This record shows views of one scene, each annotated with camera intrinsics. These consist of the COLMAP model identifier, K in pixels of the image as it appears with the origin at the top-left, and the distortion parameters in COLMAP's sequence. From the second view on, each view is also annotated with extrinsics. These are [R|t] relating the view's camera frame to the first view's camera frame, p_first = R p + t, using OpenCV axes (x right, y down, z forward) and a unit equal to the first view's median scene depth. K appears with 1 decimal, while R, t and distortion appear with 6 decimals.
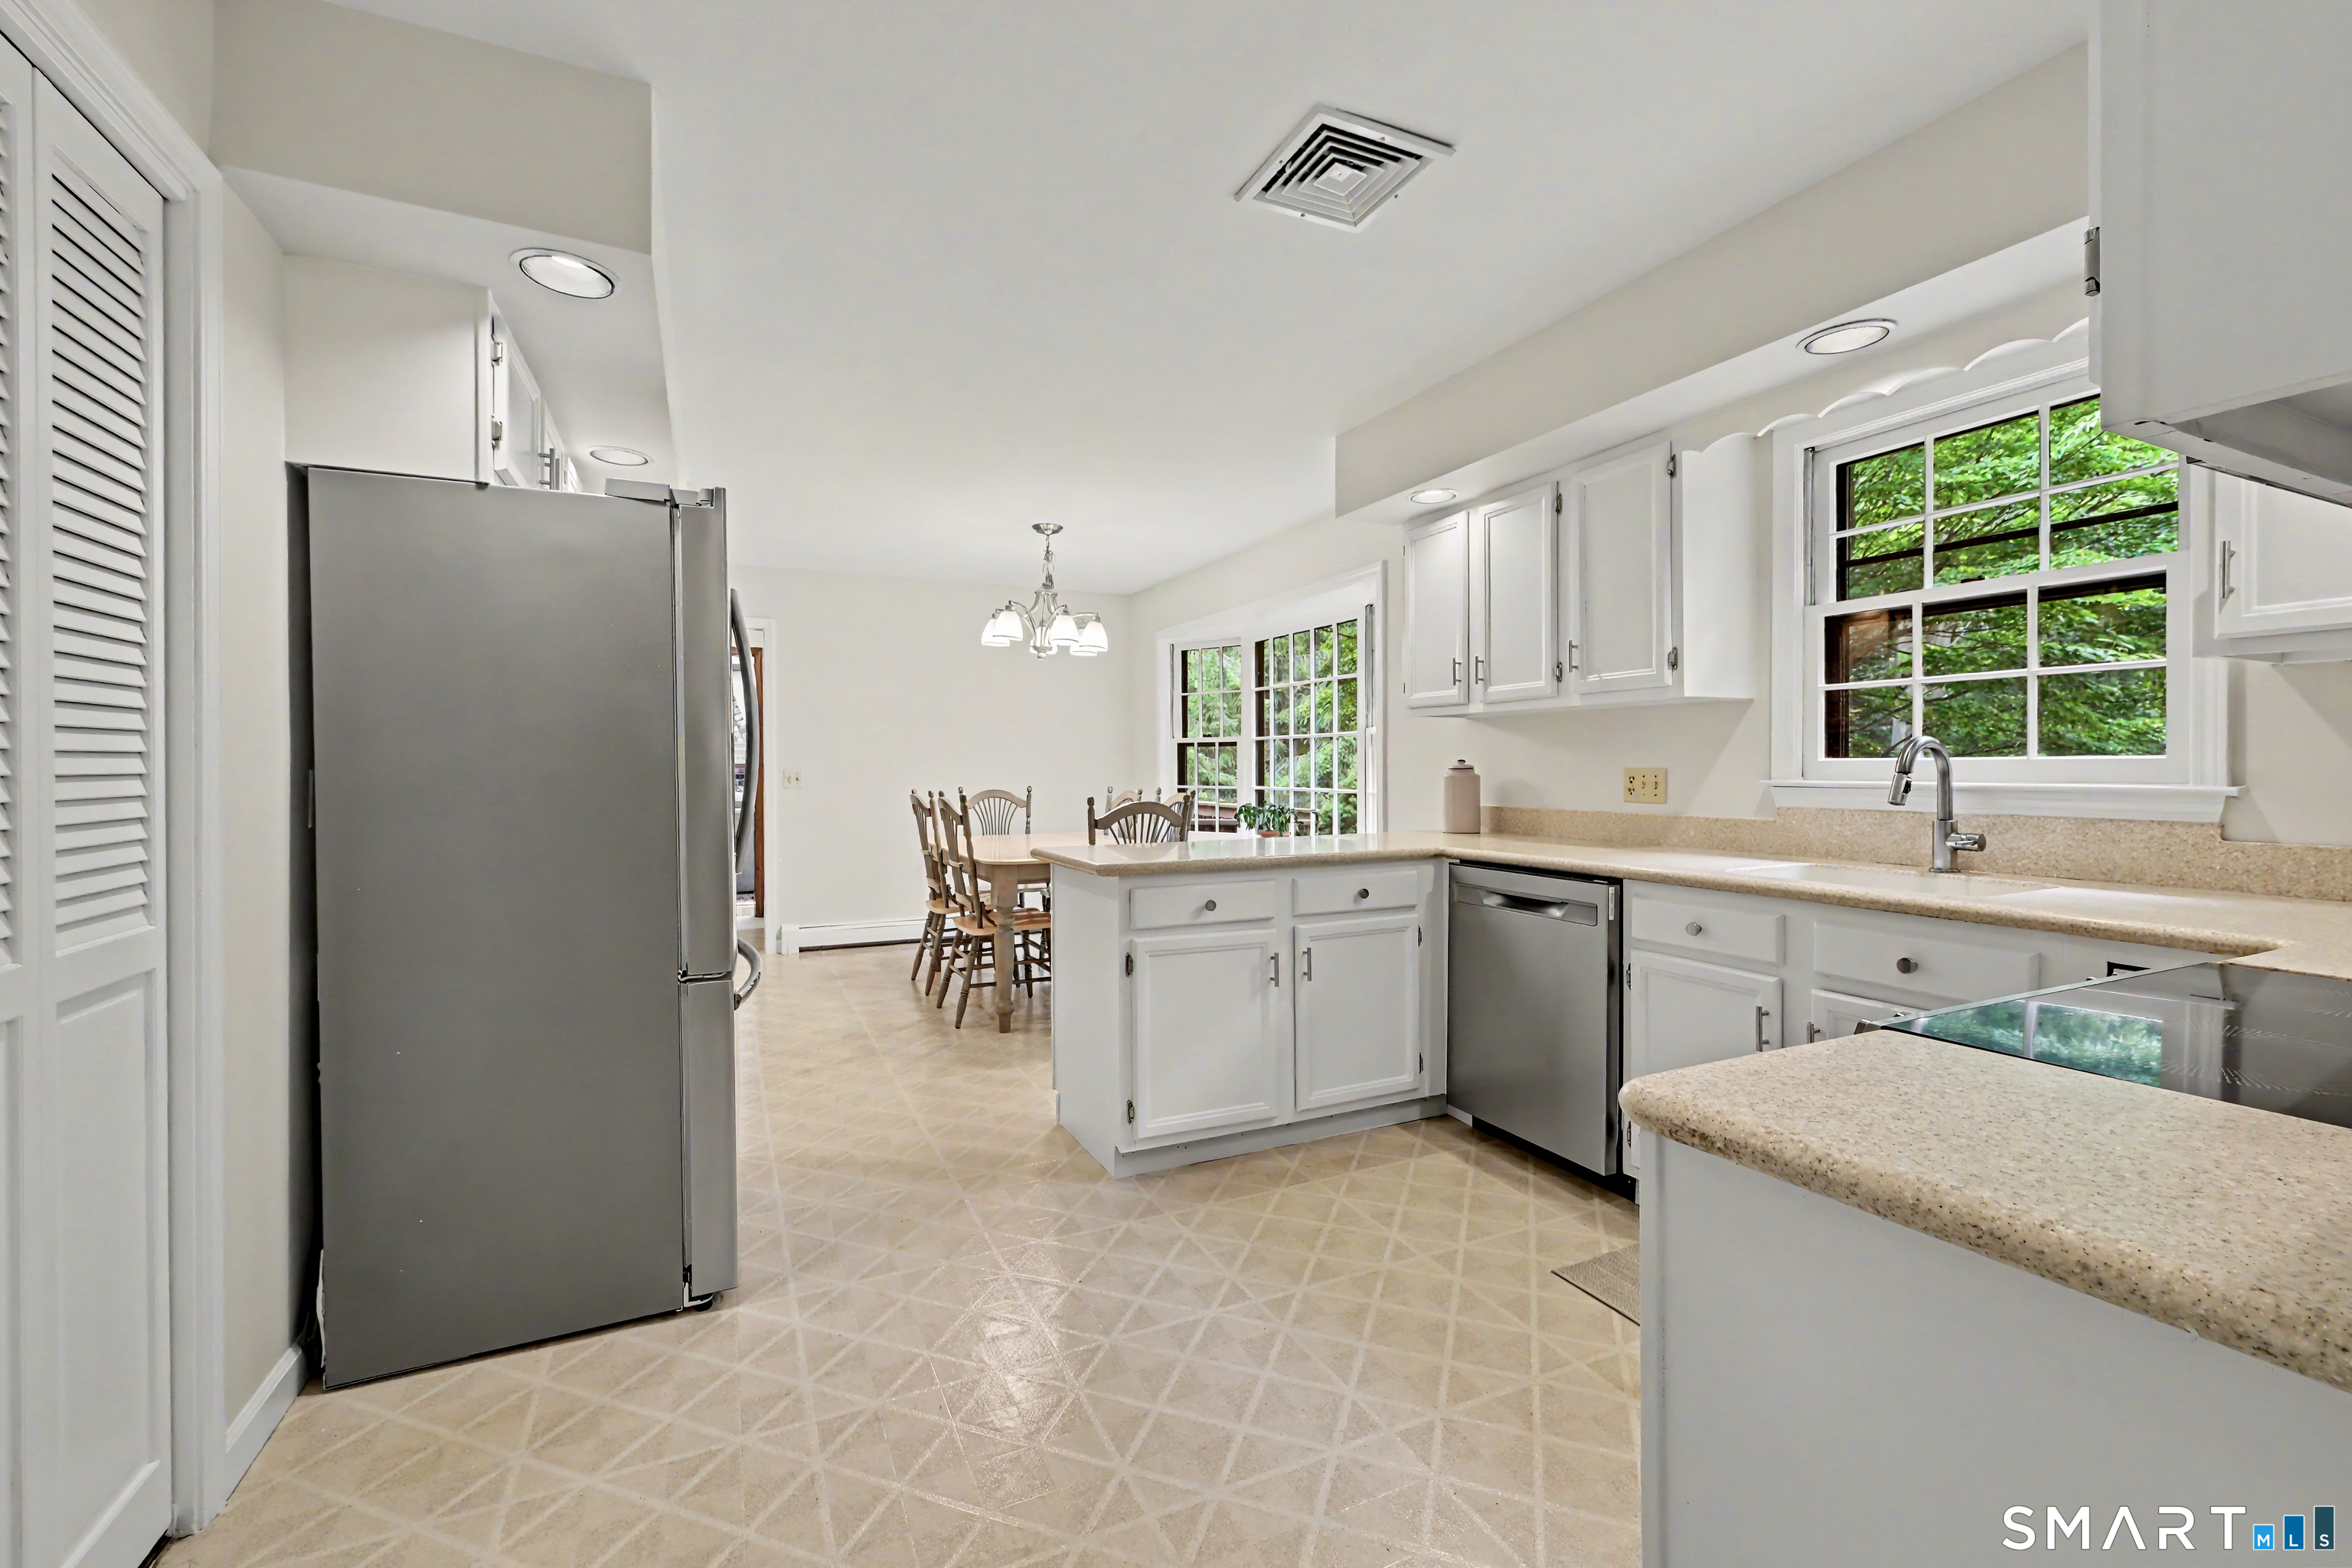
lens RADIAL K [[970.7, 0, 1165.7], [0, 970.7, 777.3], [0, 0, 1]] dist [-0.004269, -0.000556]
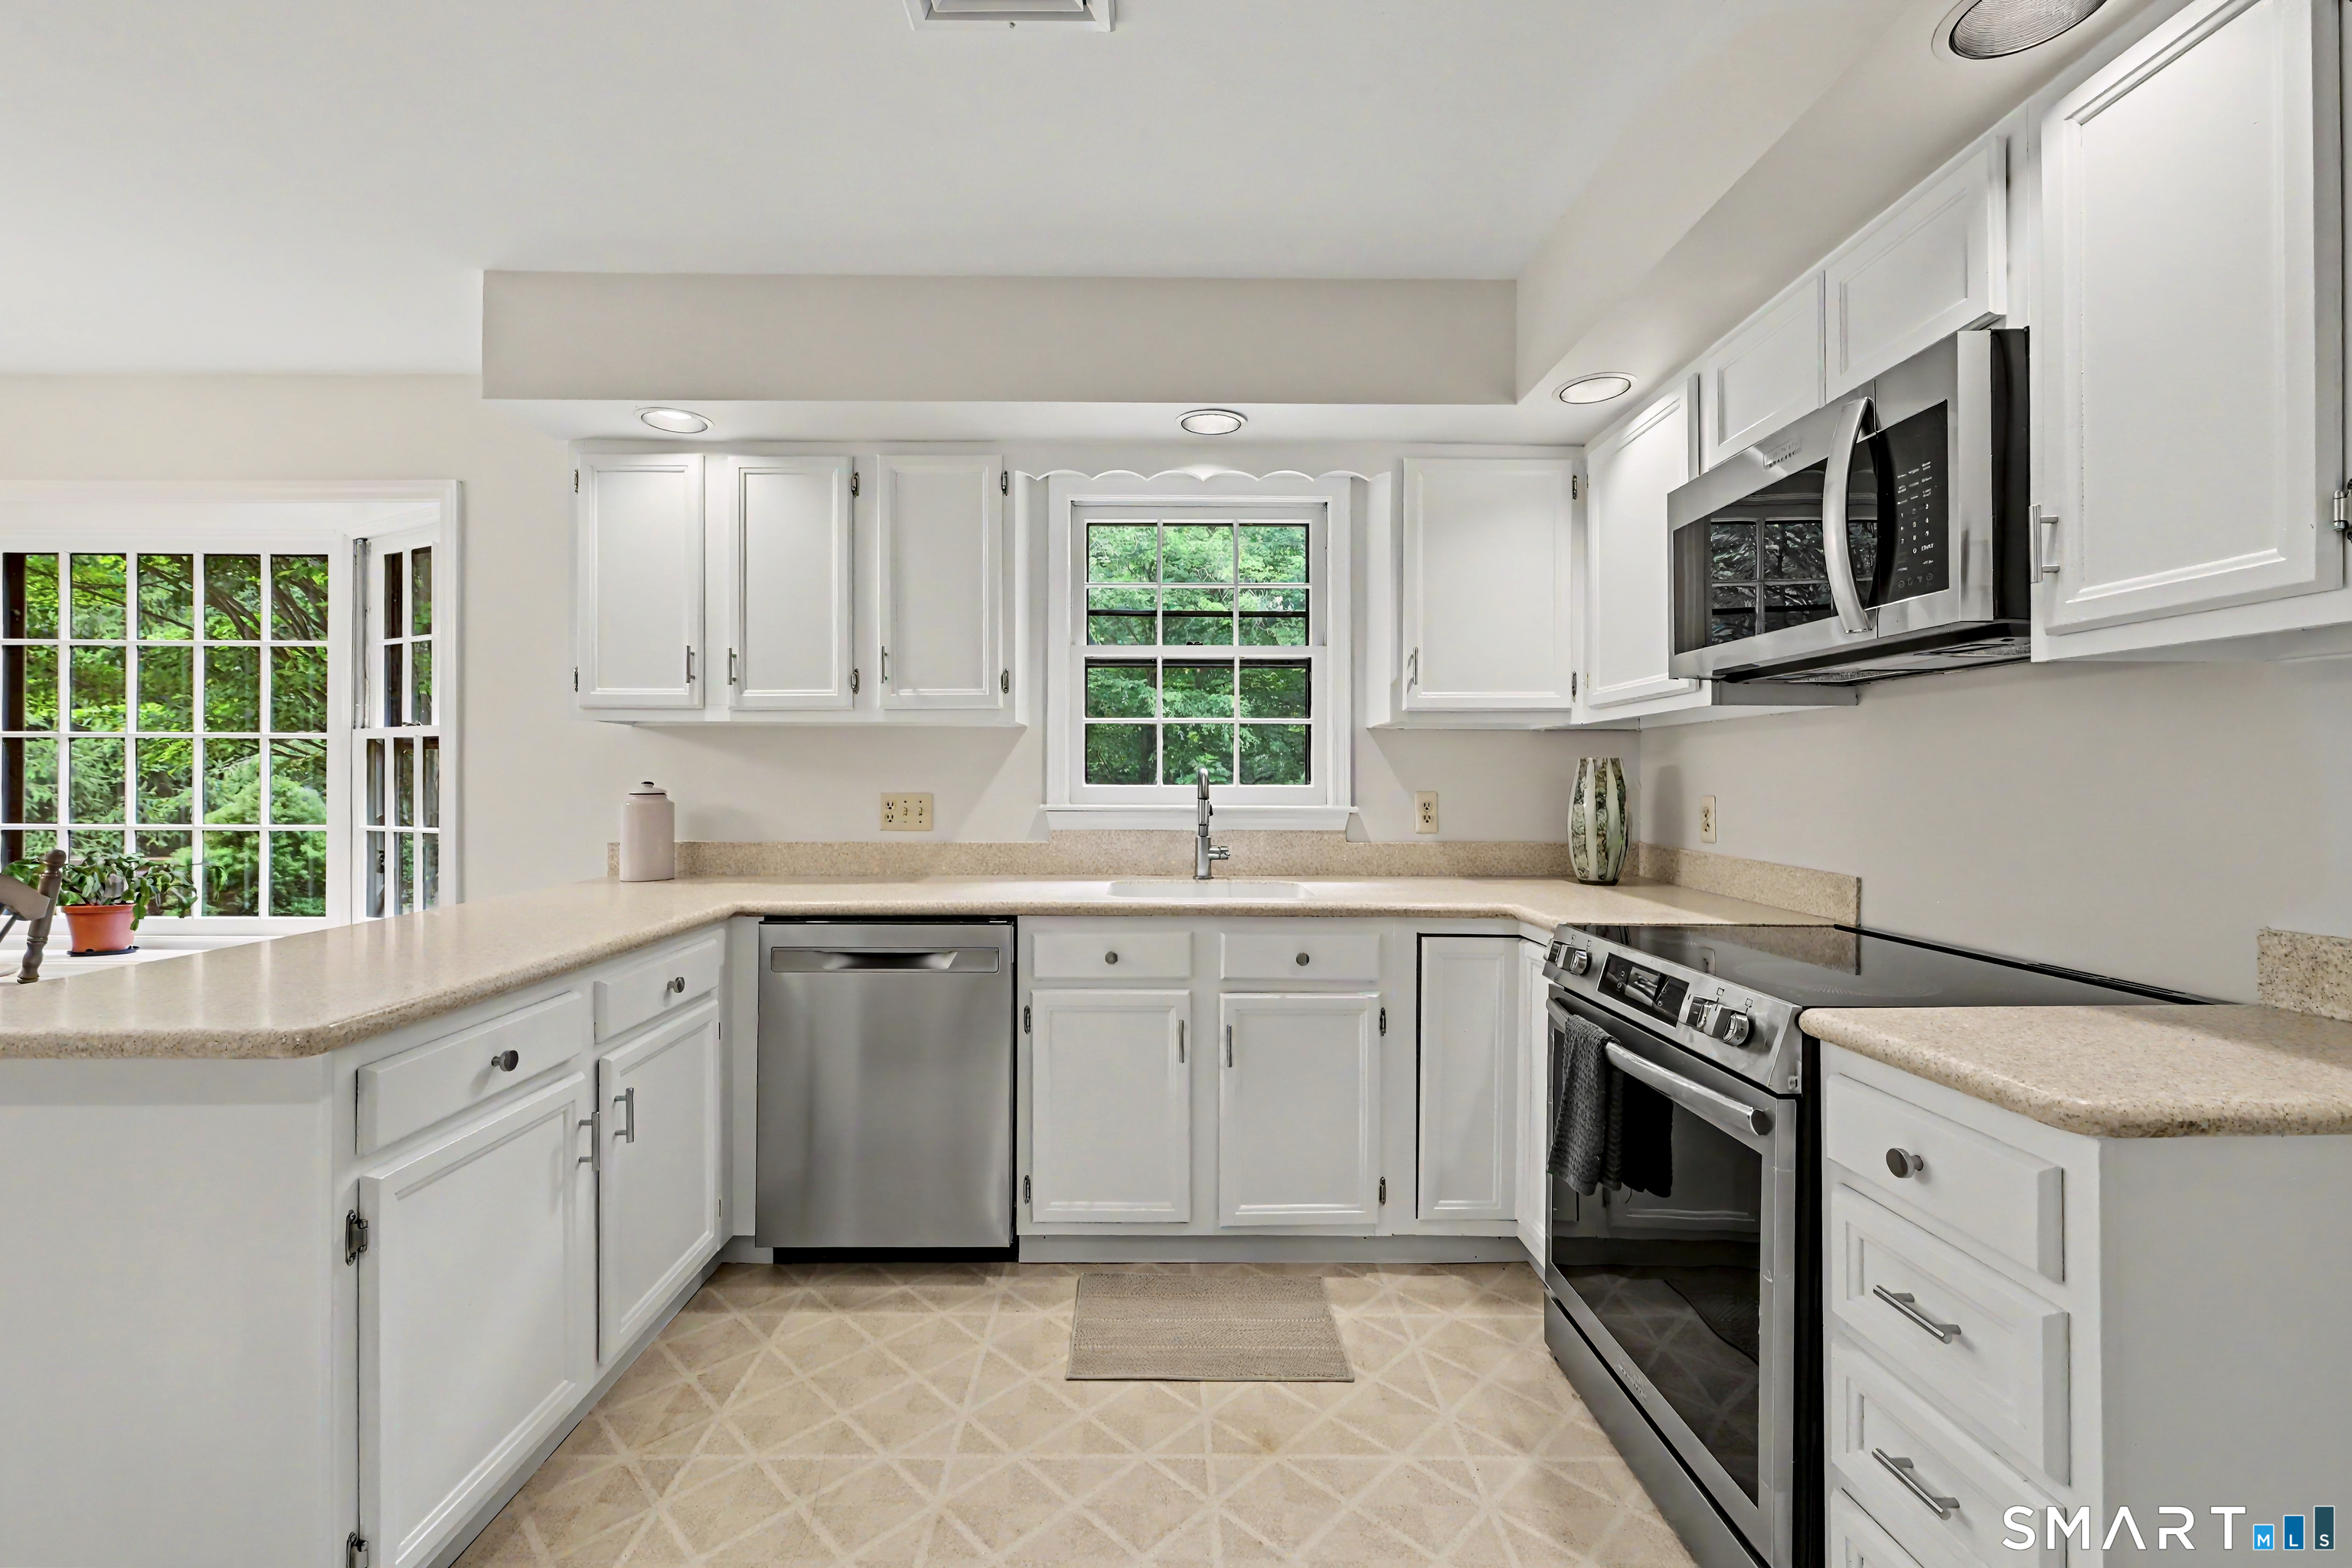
lens RADIAL K [[970.7, 0, 1168.8], [0, 970.7, 780.6], [0, 0, 1]] dist [-0.004269, -0.000556]
pose [[0.412675, 0.005608, 0.910861, -0.288380], [0.005688, 0.999946, -0.008733, -0.013893], [-0.910861, 0.008785, 0.412620, 0.451309]]
